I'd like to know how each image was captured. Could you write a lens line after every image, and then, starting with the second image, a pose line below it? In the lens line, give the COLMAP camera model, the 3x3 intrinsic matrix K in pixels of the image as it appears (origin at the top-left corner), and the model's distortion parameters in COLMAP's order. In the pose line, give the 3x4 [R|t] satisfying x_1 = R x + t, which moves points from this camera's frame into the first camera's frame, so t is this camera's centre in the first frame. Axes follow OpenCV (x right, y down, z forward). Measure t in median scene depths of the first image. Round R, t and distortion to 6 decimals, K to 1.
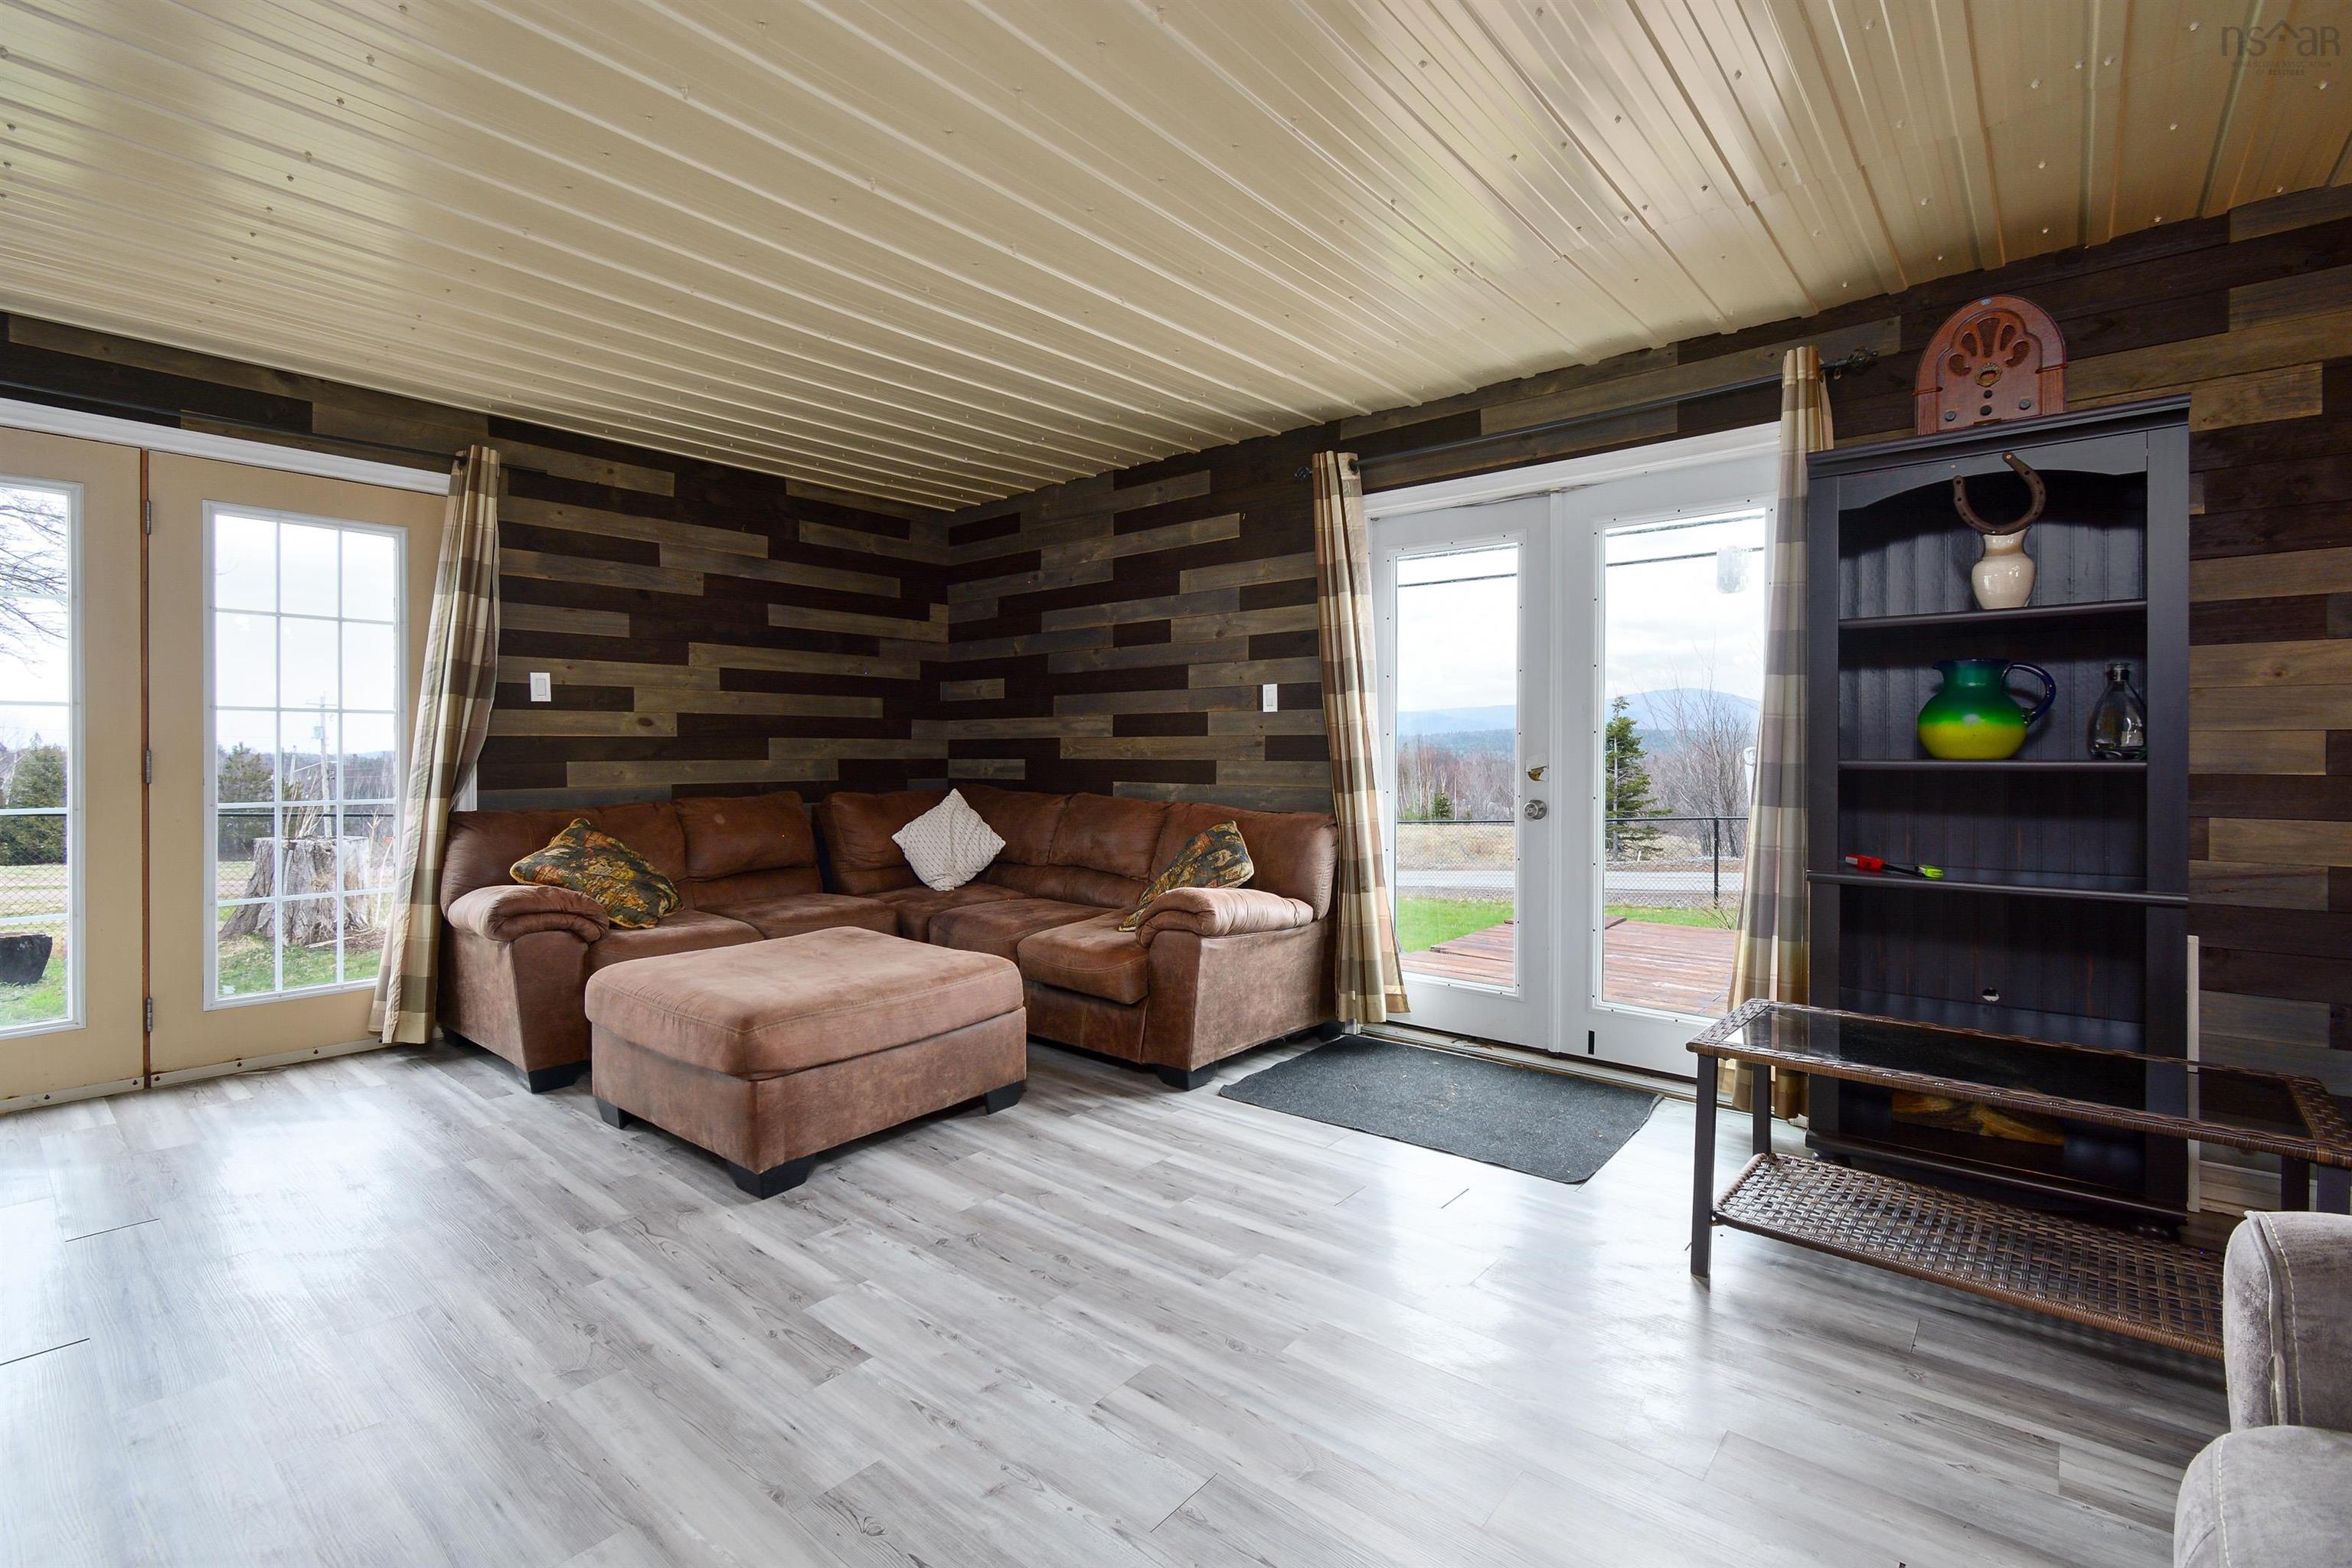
lens RADIAL K [[1064.3, 0, 1165.4], [0, 1064.3, 767.9], [0, 0, 1]] dist [0.004168, -0.000657]
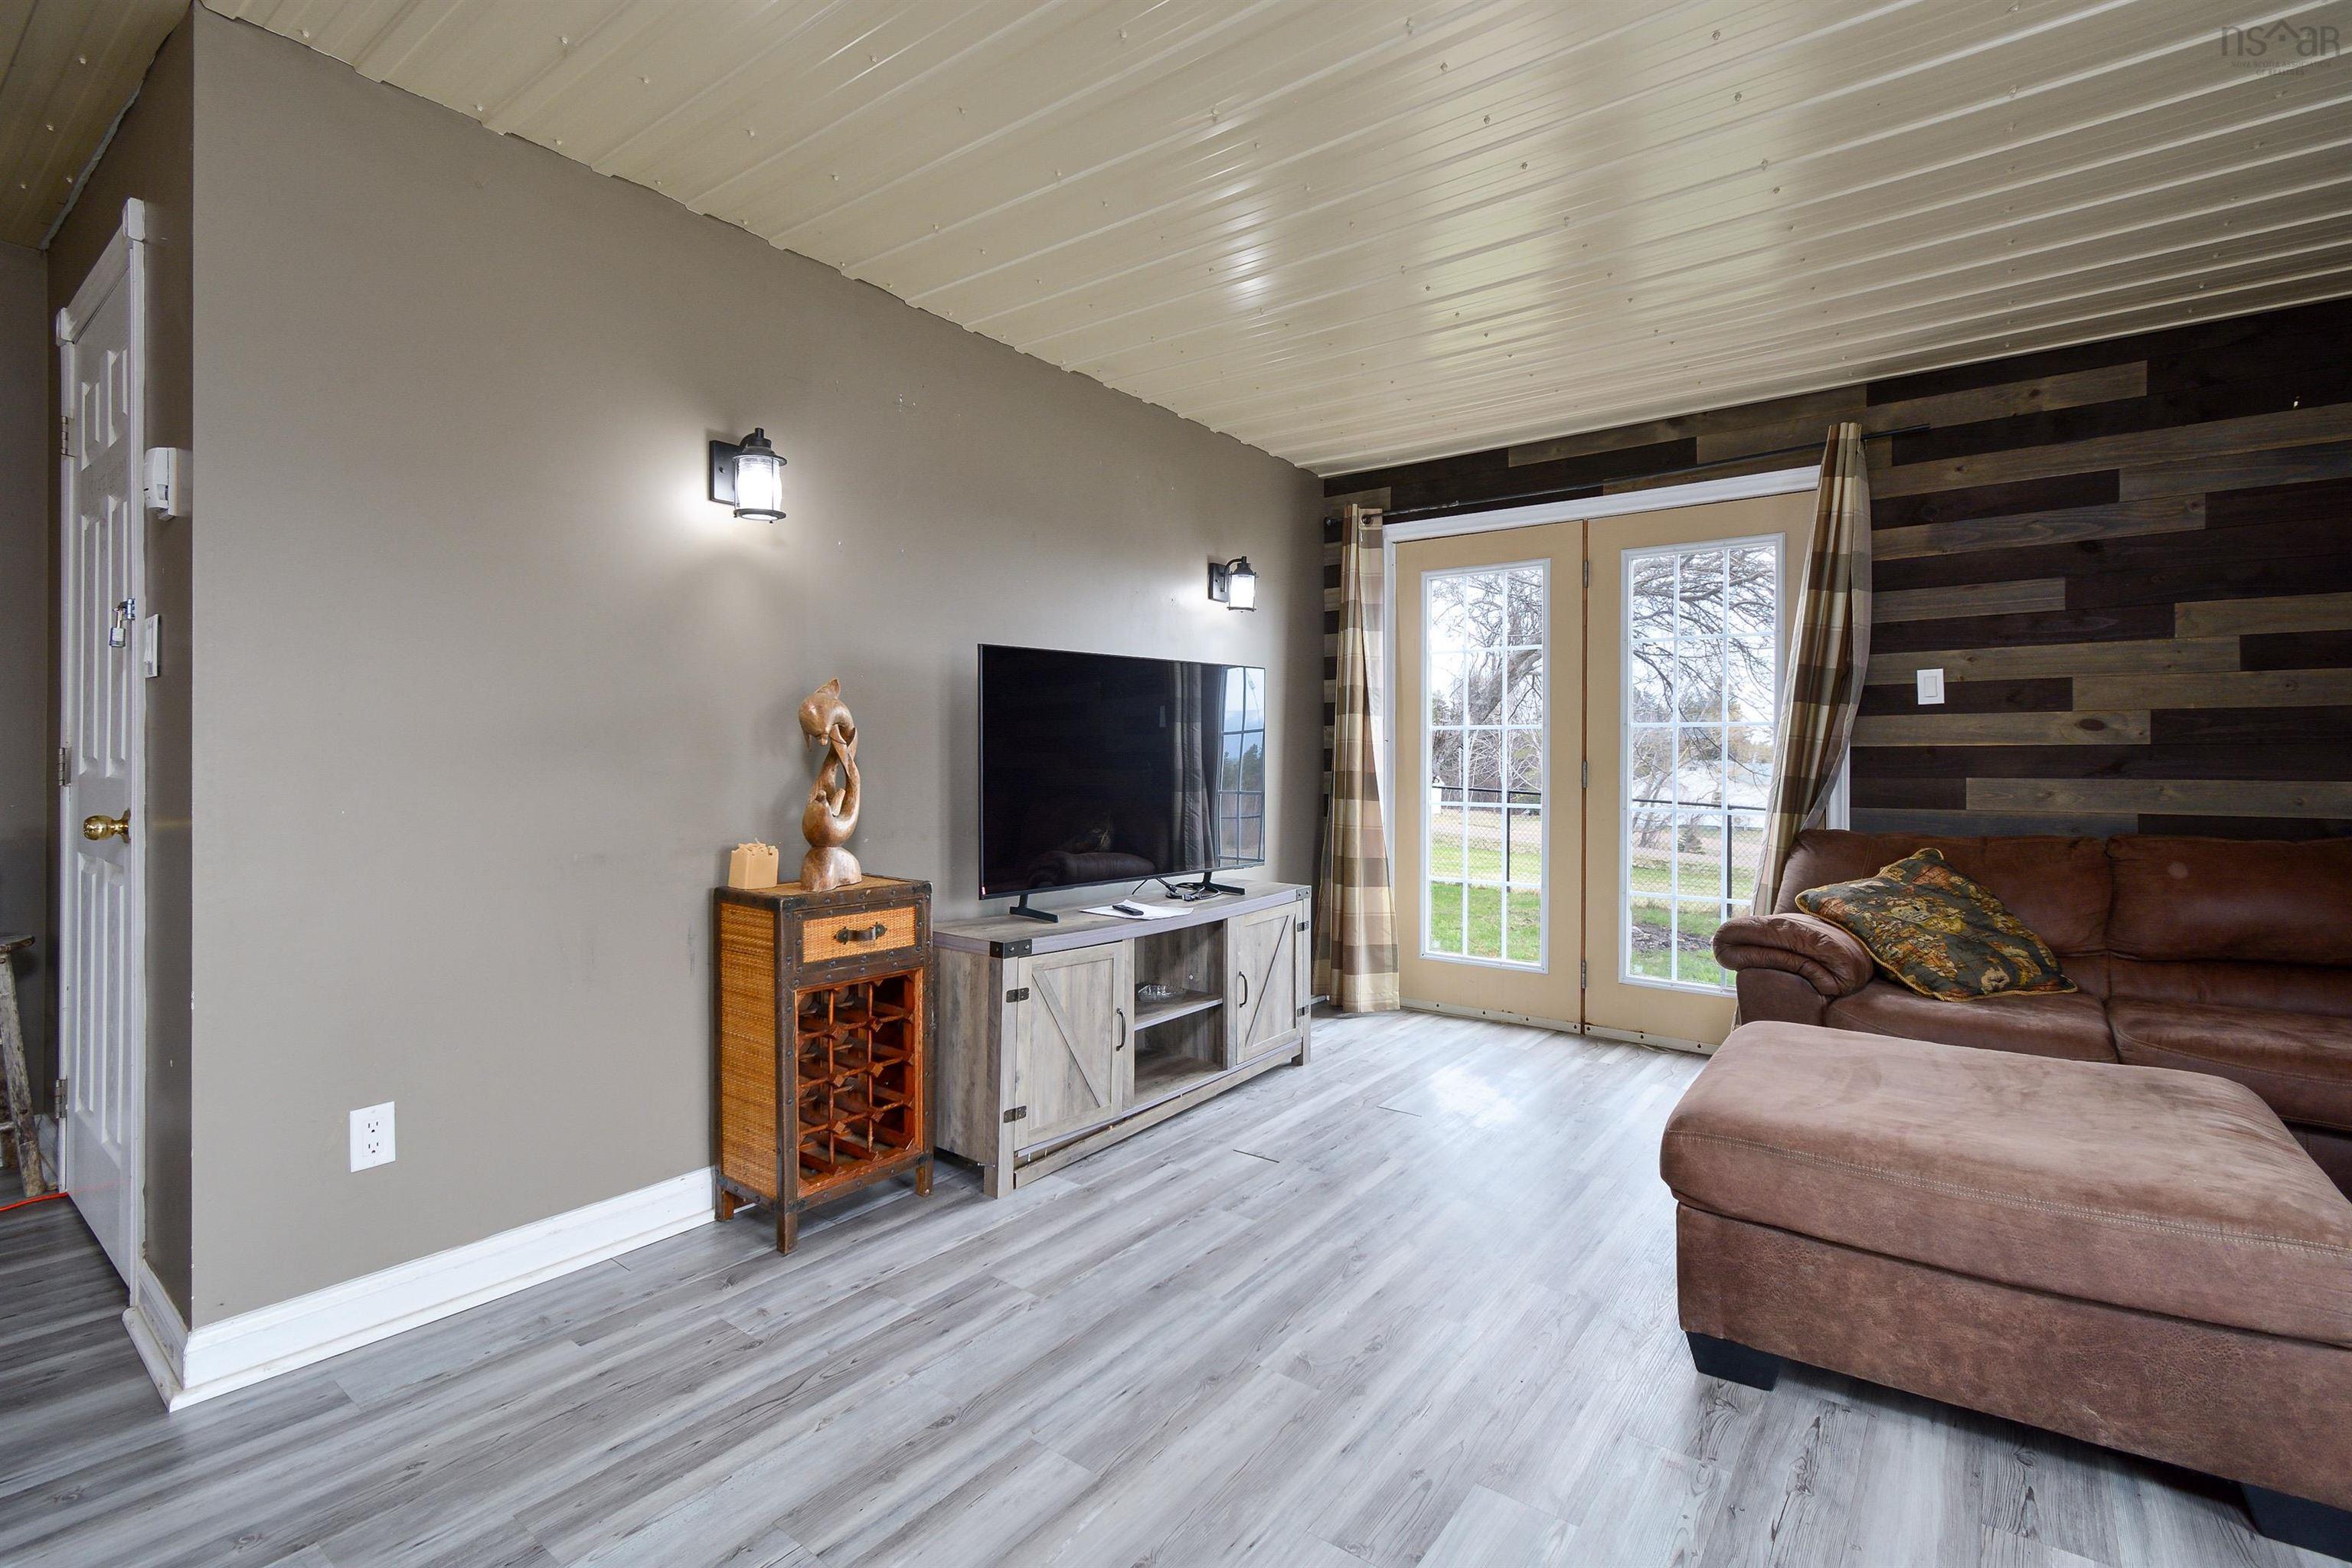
lens RADIAL K [[1064.3, 0, 1161.8], [0, 1064.3, 763.1], [0, 0, 1]] dist [0.004168, -0.000657]
pose [[0.049529, 0.002509, -0.998770, 0.322454], [-0.022939, 0.999736, 0.001374, -0.006125], [0.998509, 0.022843, 0.049573, 0.559933]]
